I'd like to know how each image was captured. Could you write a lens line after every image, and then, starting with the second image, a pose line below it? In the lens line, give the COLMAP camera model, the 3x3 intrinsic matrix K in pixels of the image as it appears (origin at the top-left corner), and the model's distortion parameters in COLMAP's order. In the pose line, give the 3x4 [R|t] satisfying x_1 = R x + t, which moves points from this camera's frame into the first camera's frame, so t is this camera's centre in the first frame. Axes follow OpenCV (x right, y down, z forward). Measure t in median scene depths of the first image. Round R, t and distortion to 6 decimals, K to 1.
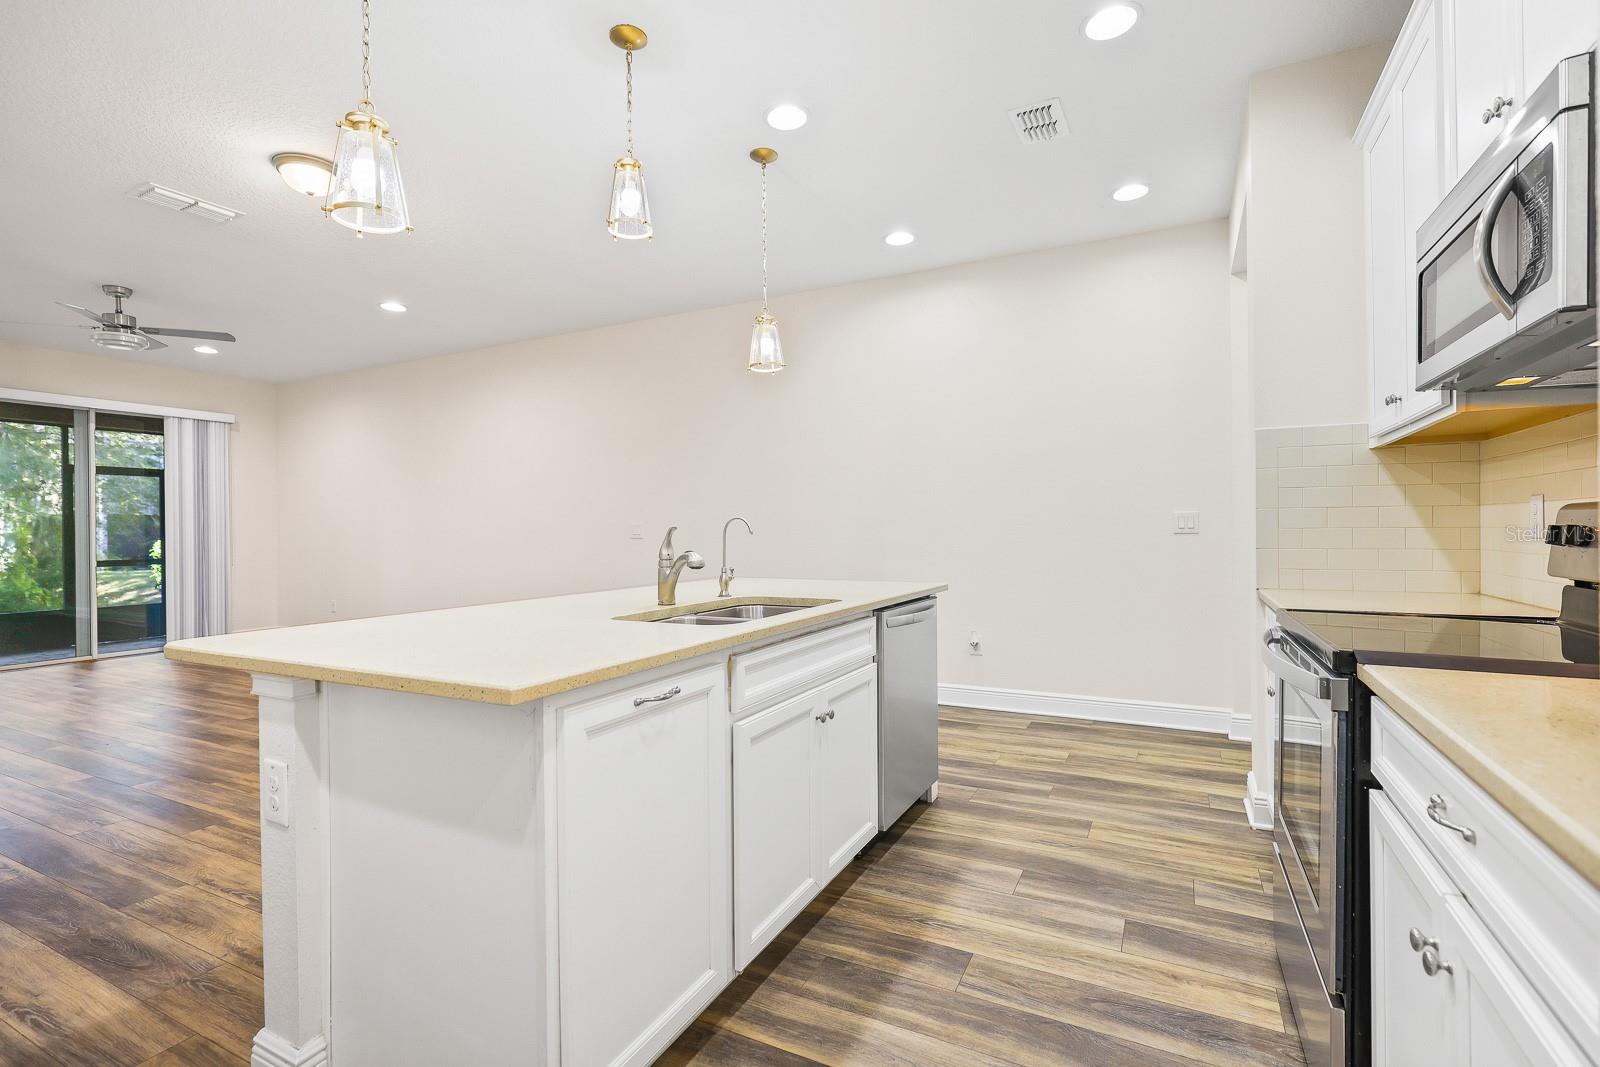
lens RADIAL K [[728.8, 0, 804.6], [0, 728.8, 532.5], [0, 0, 1]] dist [-0.001665, 0.000896]
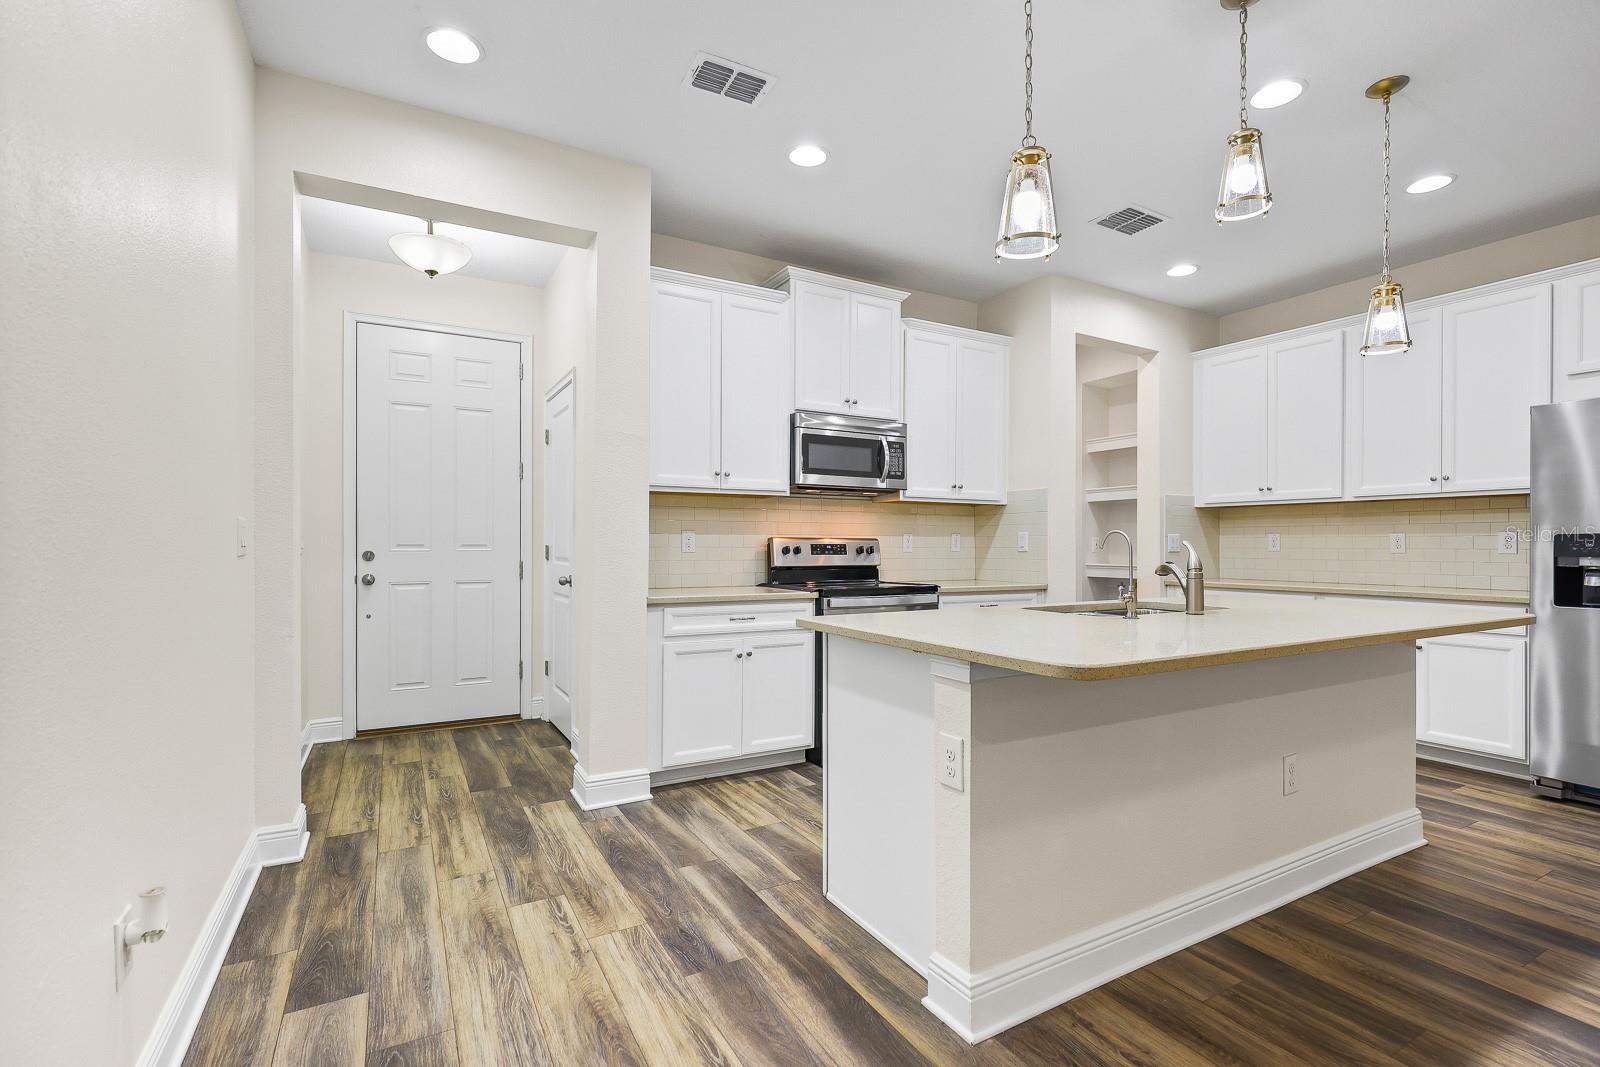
lens RADIAL K [[728.8, 0, 806.6], [0, 728.8, 554.5], [0, 0, 1]] dist [-0.001665, 0.000896]
pose [[-0.833400, 0.003063, 0.552662, -0.224652], [0.010415, 0.999894, 0.010164, -0.002169], [-0.552573, 0.014226, -0.833343, 1.625663]]
